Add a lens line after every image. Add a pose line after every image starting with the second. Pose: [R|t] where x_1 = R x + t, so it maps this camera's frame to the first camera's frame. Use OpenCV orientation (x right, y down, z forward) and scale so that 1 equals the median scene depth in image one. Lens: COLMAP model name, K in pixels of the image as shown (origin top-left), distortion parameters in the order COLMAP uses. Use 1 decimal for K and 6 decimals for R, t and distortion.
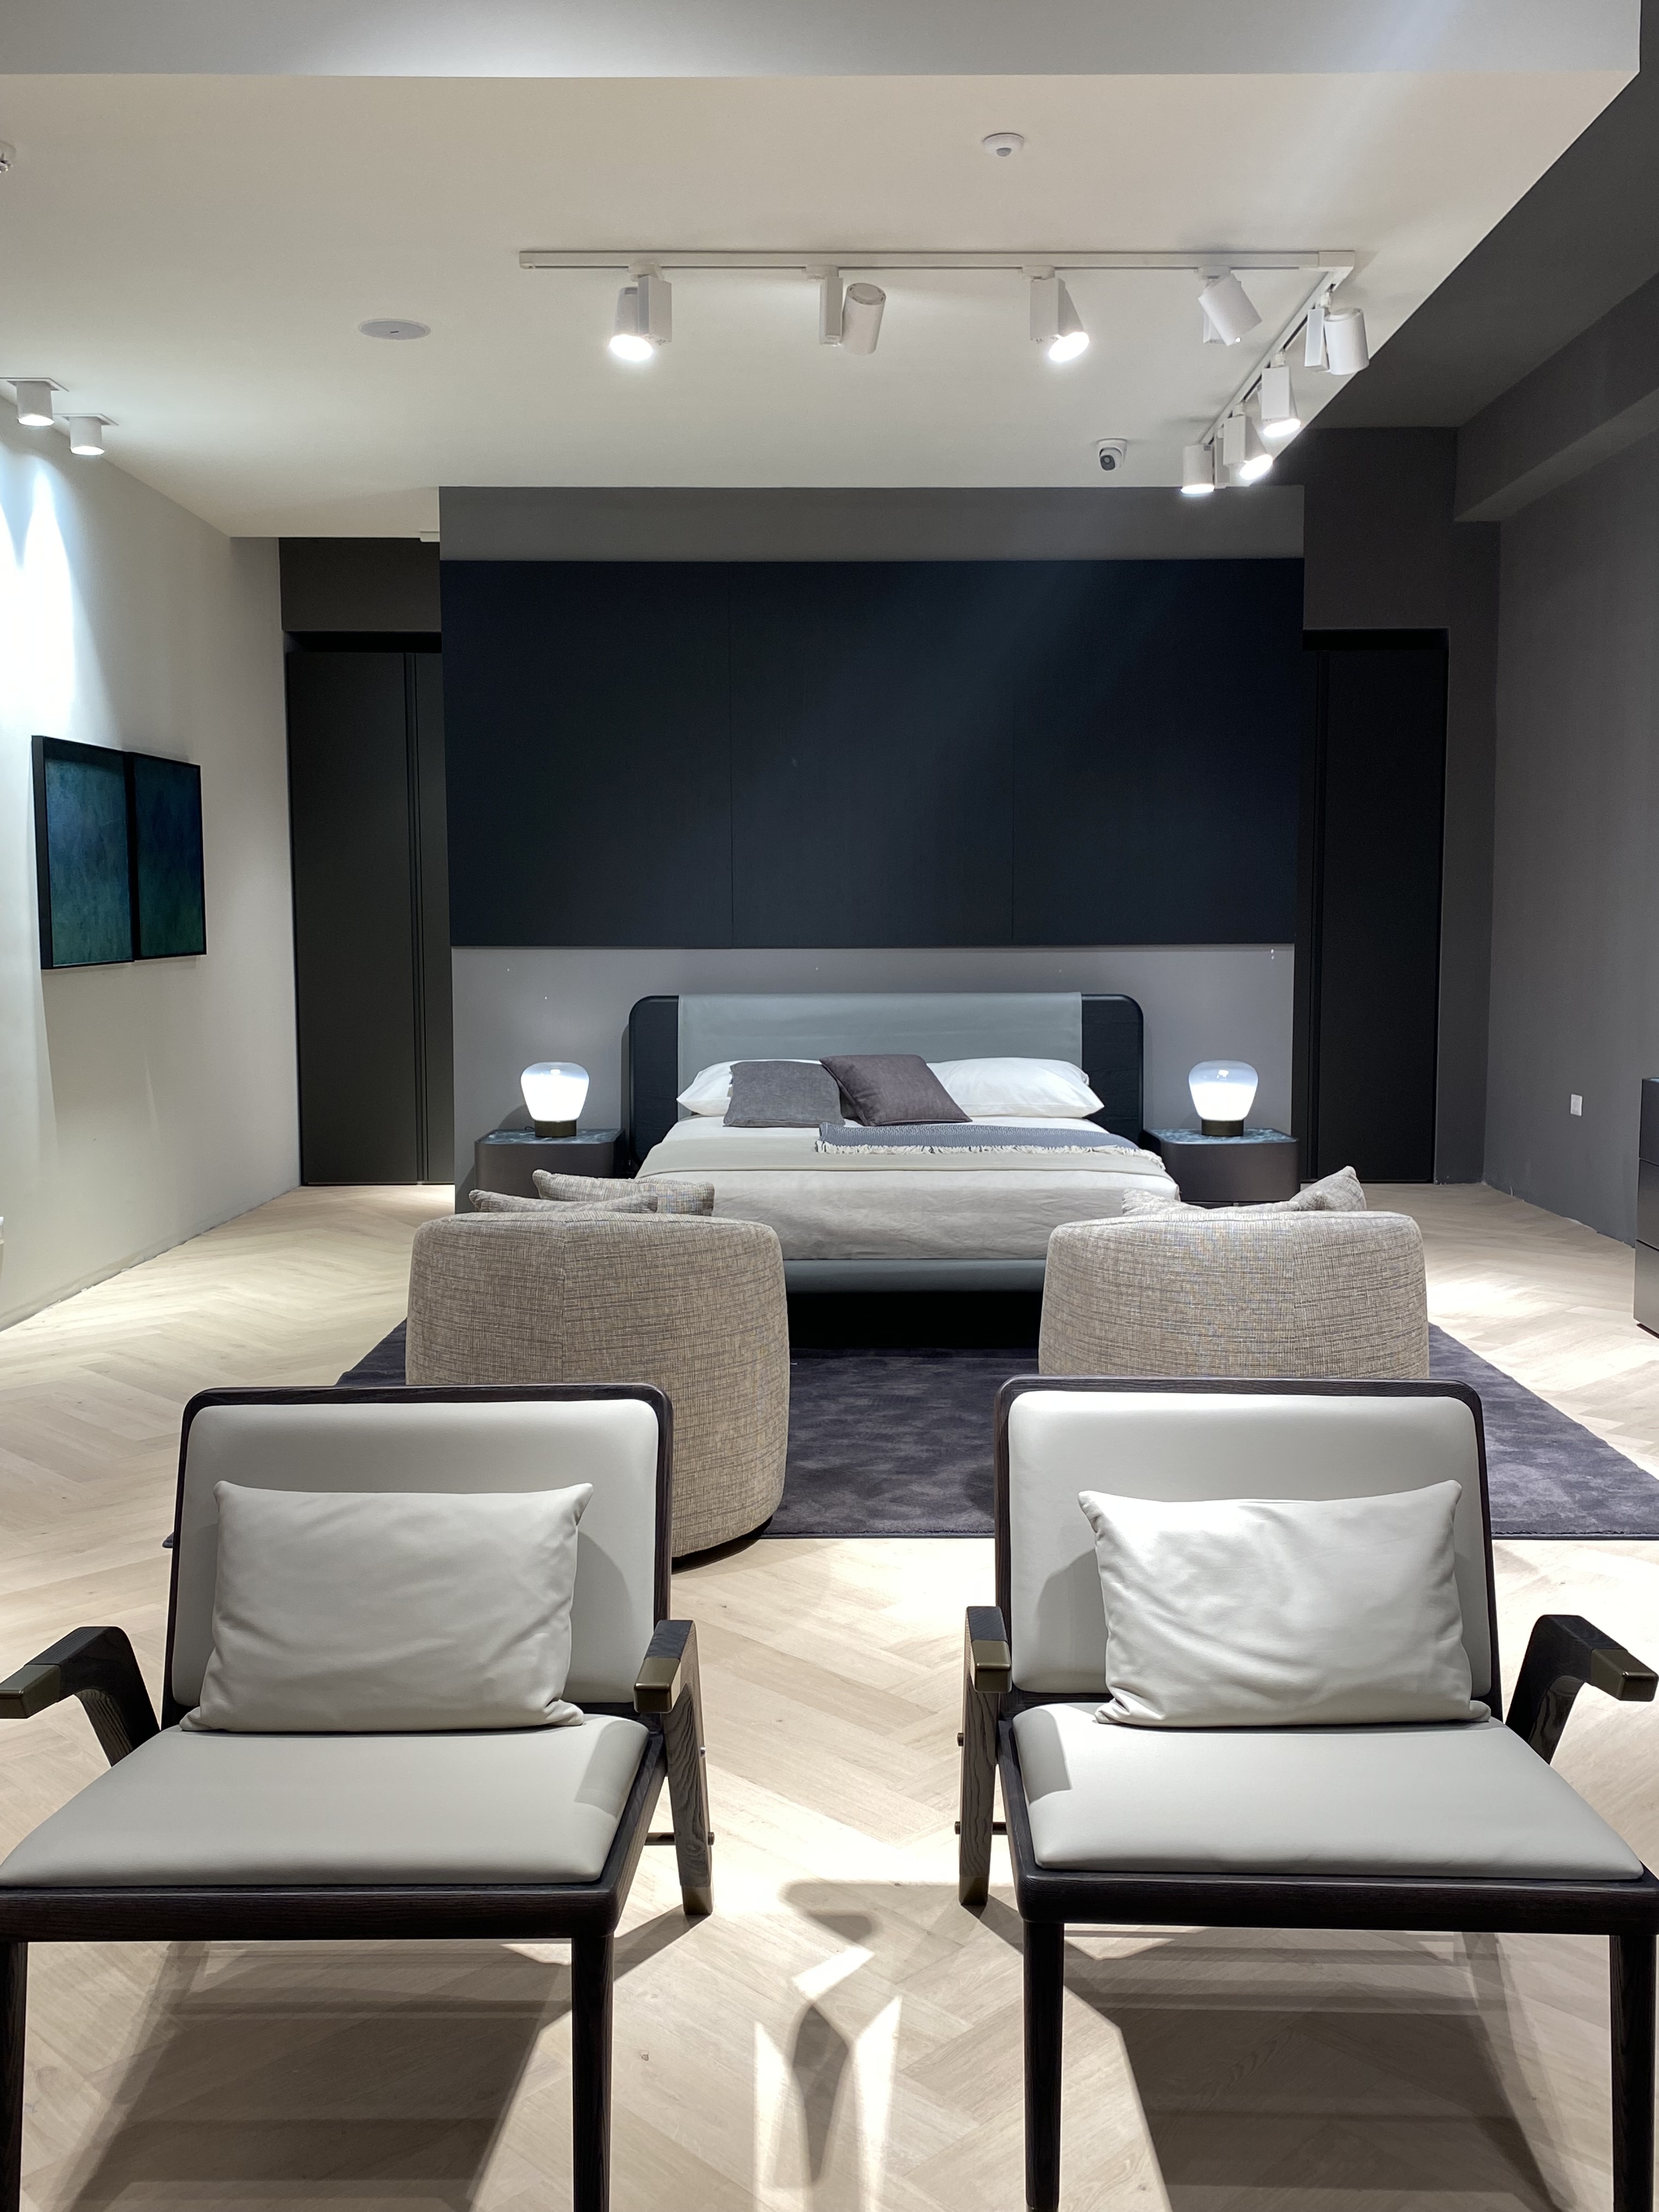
lens RADIAL K [[1967.3, 0, 818.6], [0, 1967.3, 1084.5], [0, 0, 1]] dist [0.000019, -0.020409]
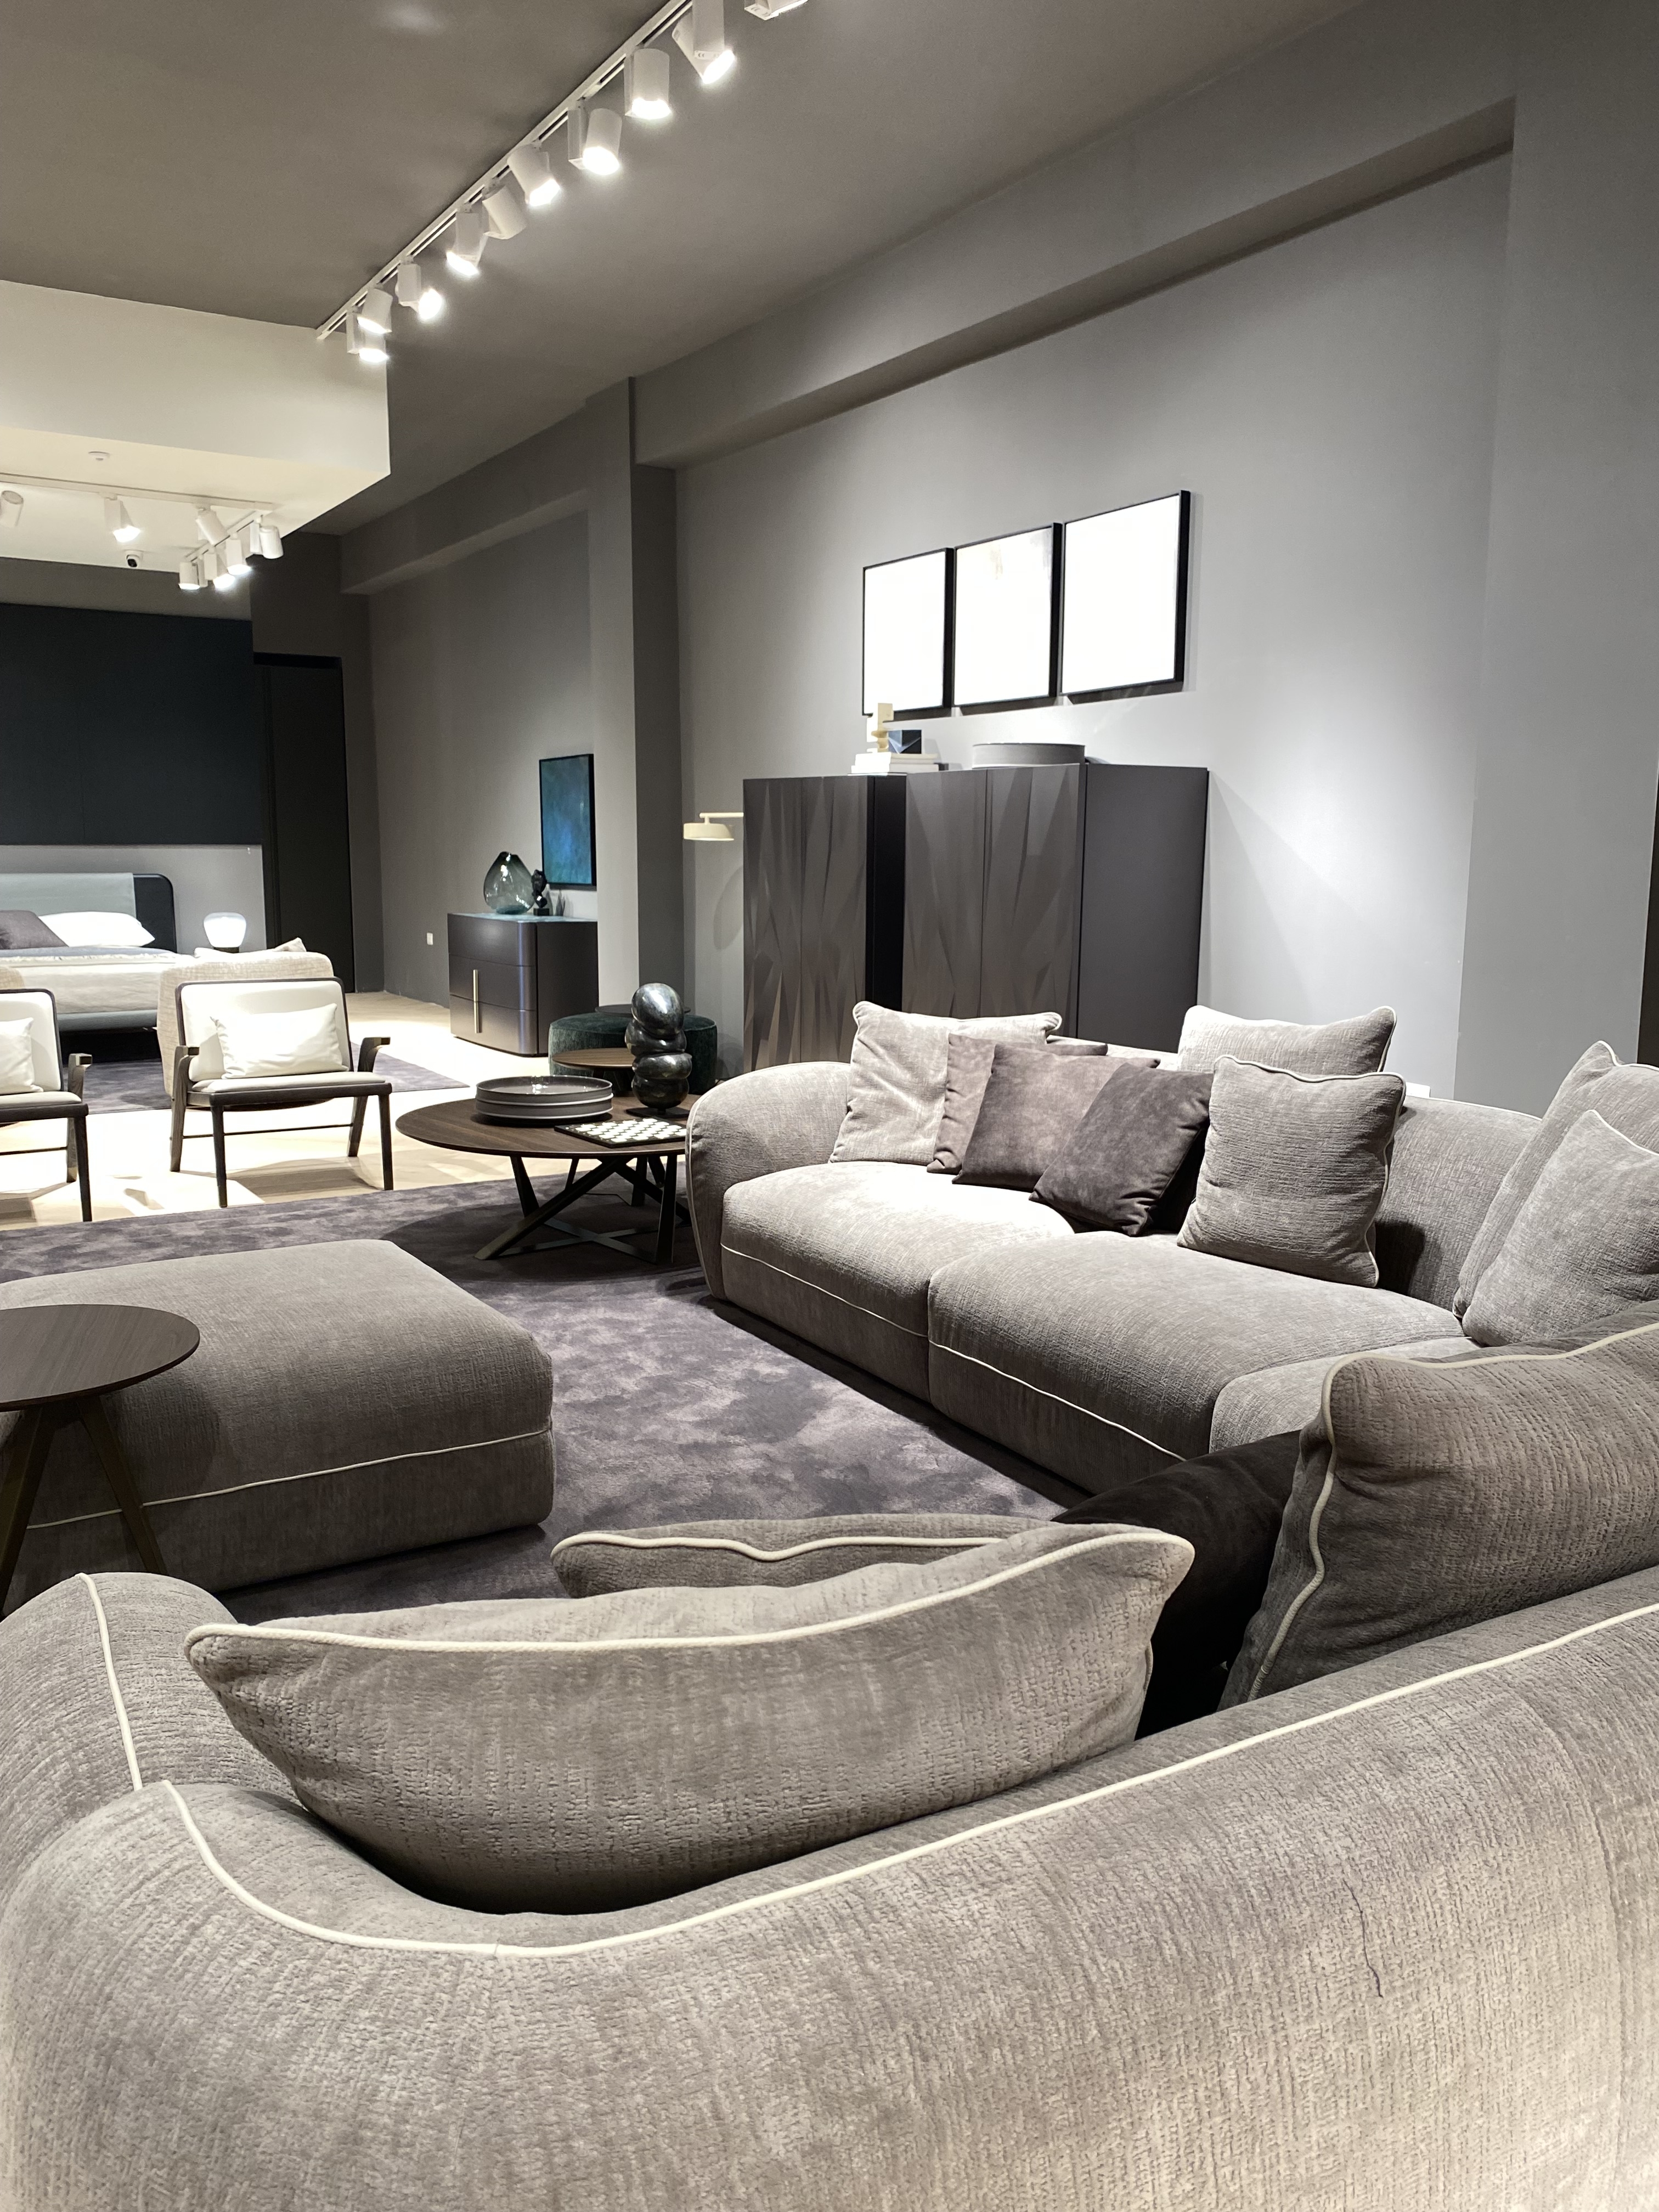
lens RADIAL K [[1695.1, 0, 842.7], [0, 1695.1, 1111.3], [0, 0, 1]] dist [0.056699, -0.061697]
pose [[0.843477, -0.075898, 0.531776, -0.151877], [0.036503, 0.995778, 0.084224, 0.056683], [-0.535923, -0.051629, 0.842687, -0.583702]]
